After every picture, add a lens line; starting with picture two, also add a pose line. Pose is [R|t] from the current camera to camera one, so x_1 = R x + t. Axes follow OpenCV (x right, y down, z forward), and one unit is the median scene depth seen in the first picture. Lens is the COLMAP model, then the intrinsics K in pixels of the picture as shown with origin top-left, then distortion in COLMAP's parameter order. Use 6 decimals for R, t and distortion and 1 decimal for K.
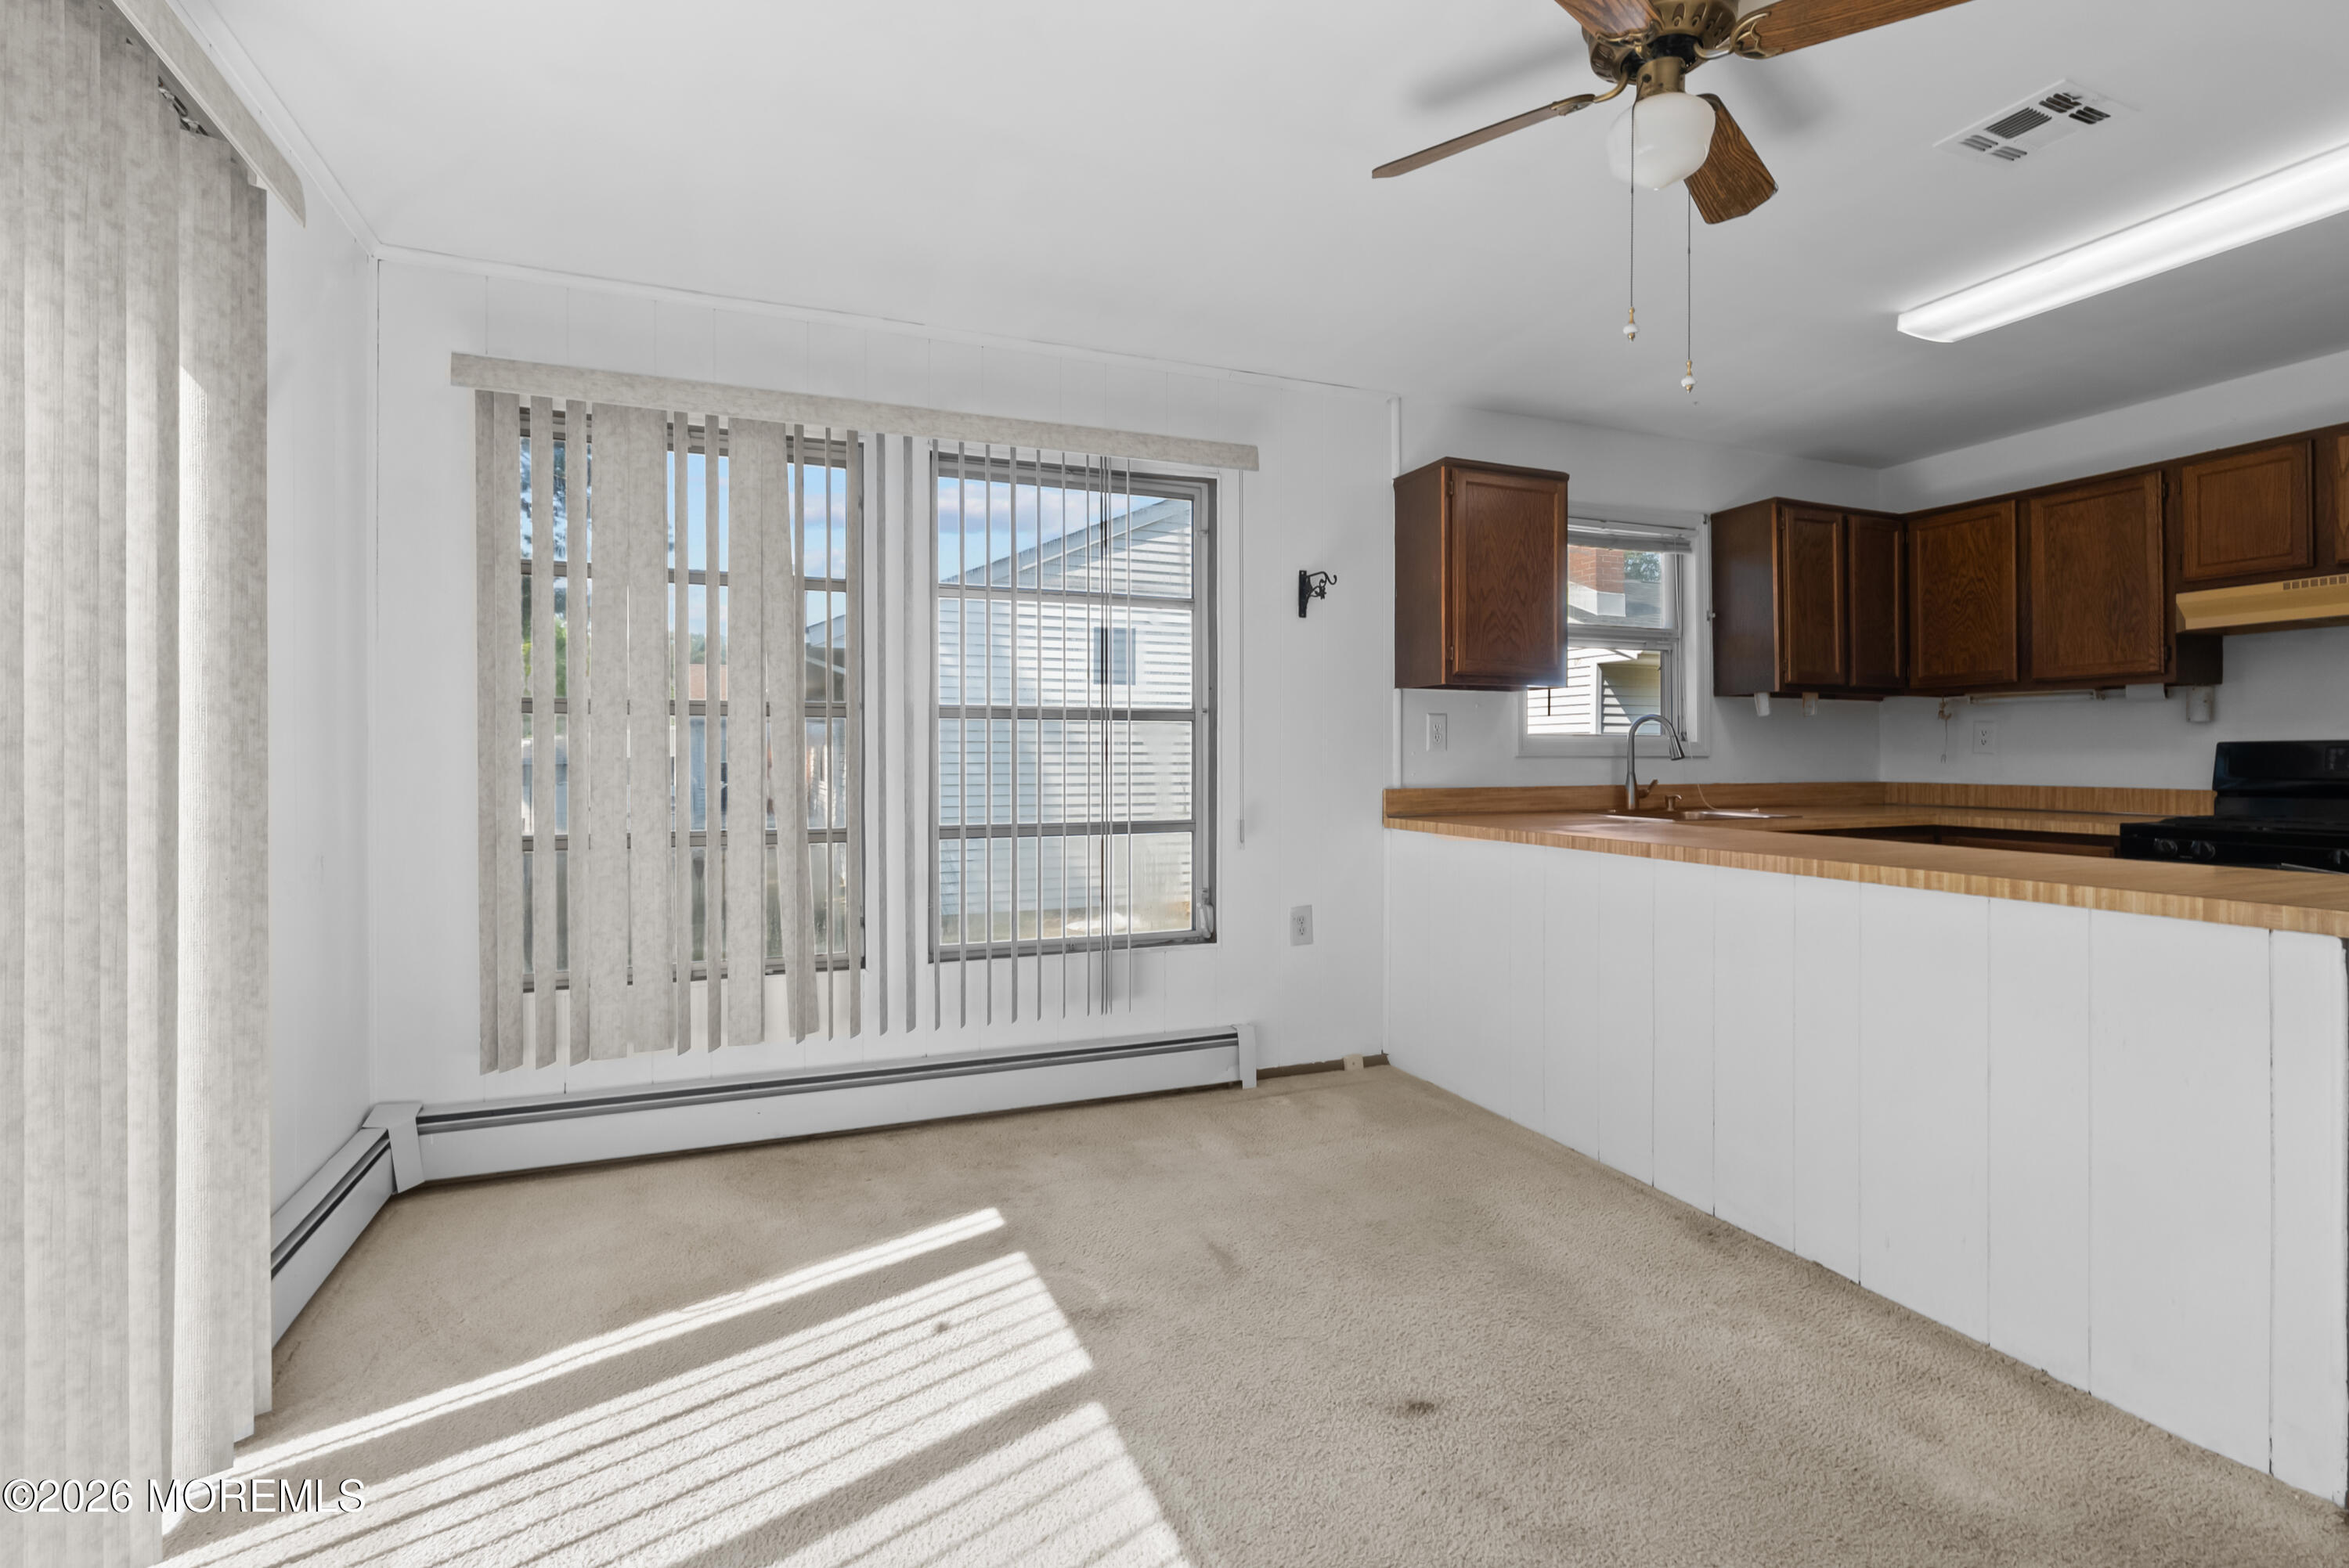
lens RADIAL K [[1078.6, 0, 1172.6], [0, 1078.6, 755.3], [0, 0, 1]] dist [-0.003030, 0.001771]
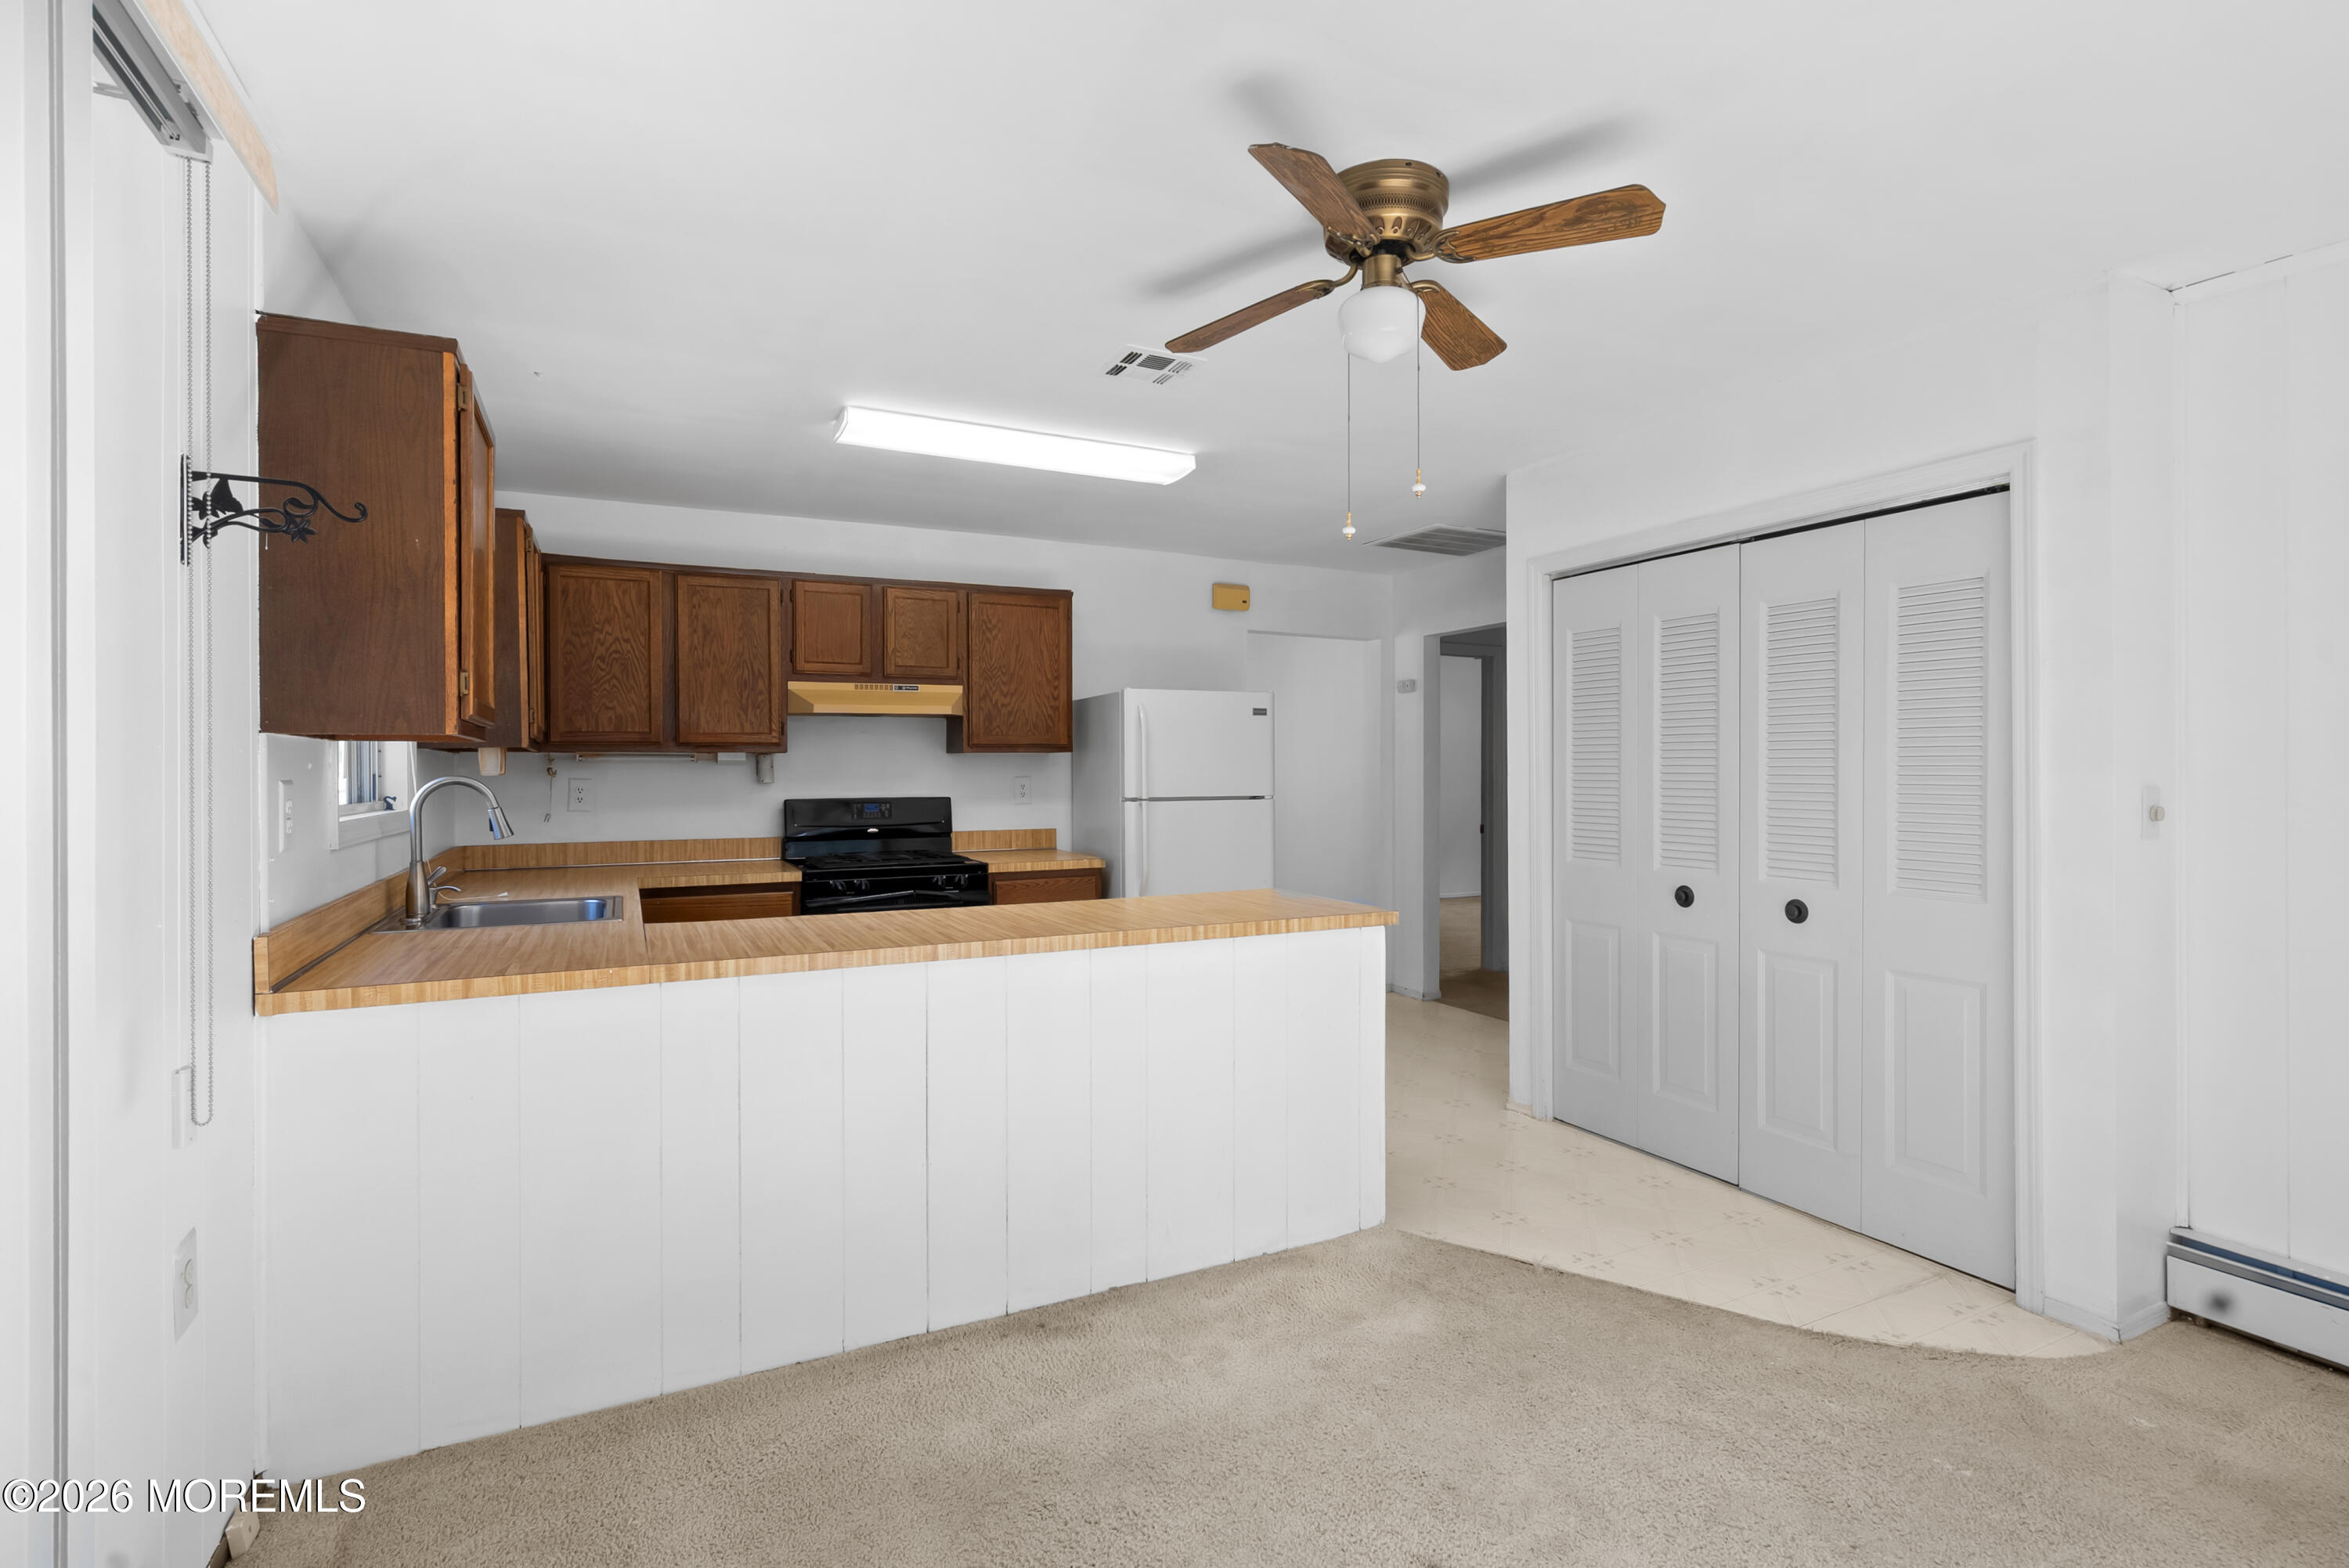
lens RADIAL K [[1084.9, 0, 1167.8], [0, 1084.9, 770.7], [0, 0, 1]] dist [-0.014565, 0.000233]
pose [[-0.074302, 0.000216, 0.997236, -0.344188], [0.003863, 0.999993, 0.000071, -0.045379], [-0.997228, 0.003858, -0.074303, 0.659254]]
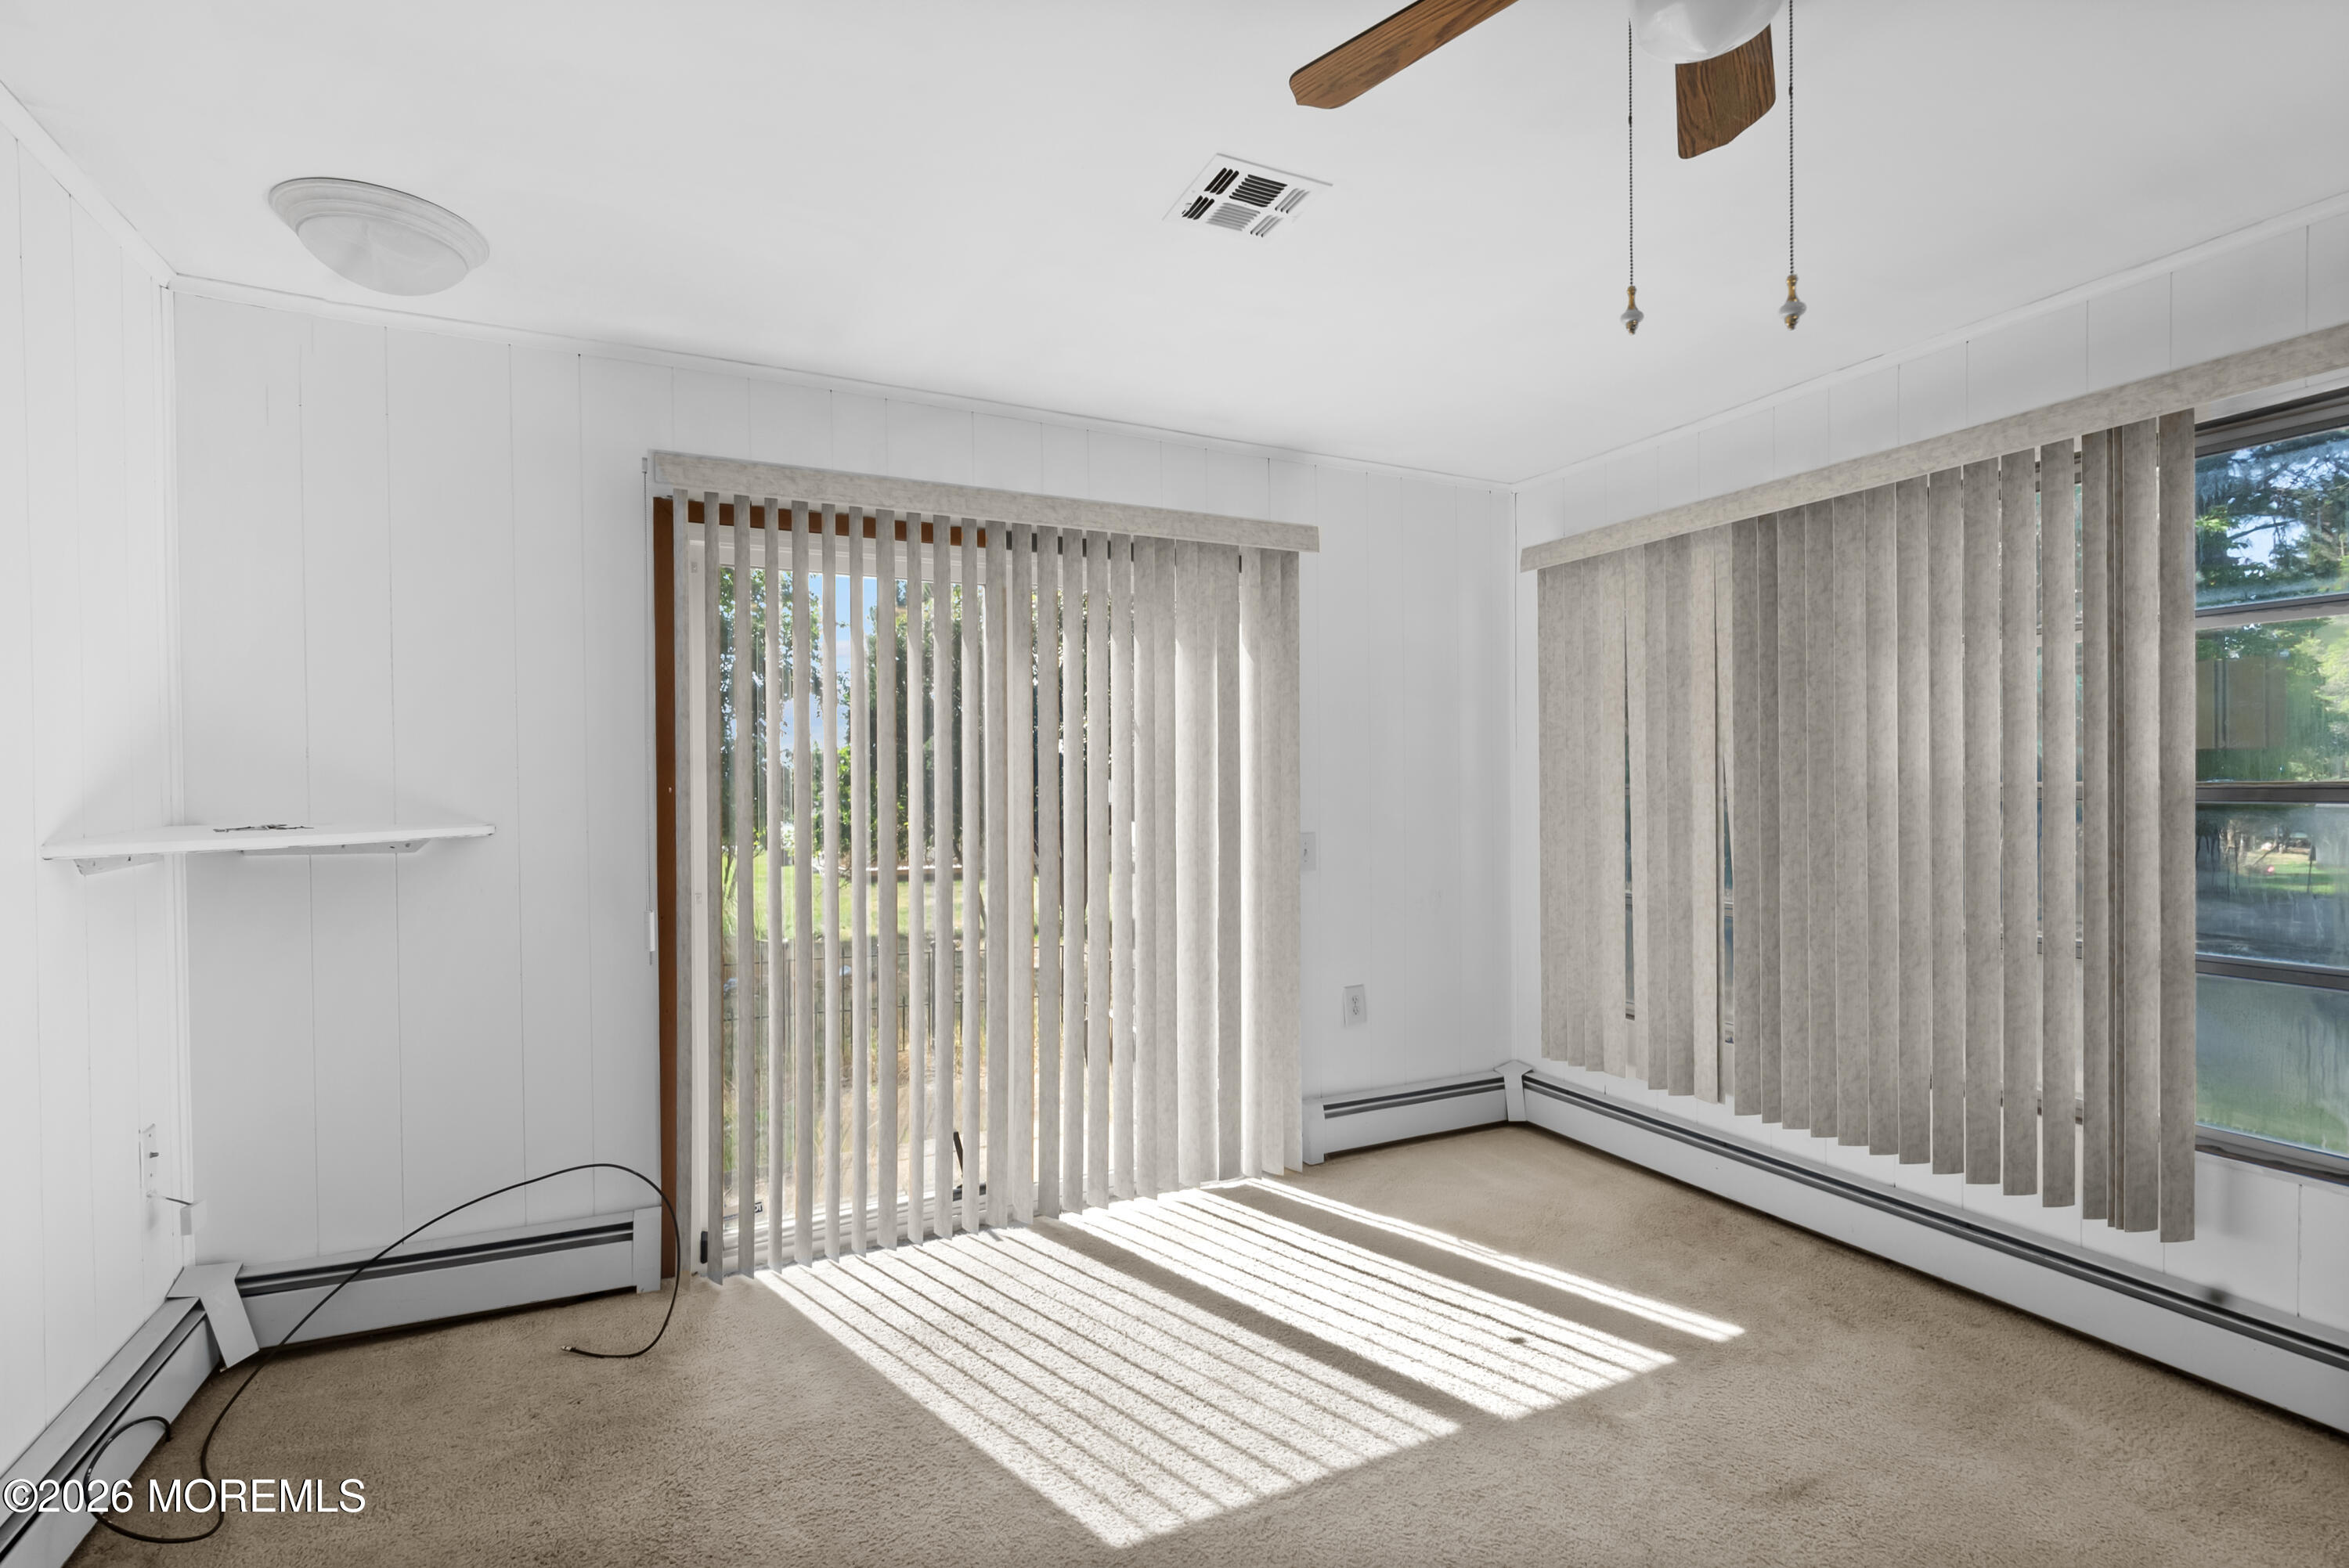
lens RADIAL K [[1092.1, 0, 1177.1], [0, 1092.1, 795.1], [0, 0, 1]] dist [-0.000441, 0.000429]
pose [[0.069384, 0.009561, -0.997544, 0.547959], [0.003713, 0.999945, 0.009842, -0.044694], [0.997583, -0.004387, 0.069345, 0.319780]]
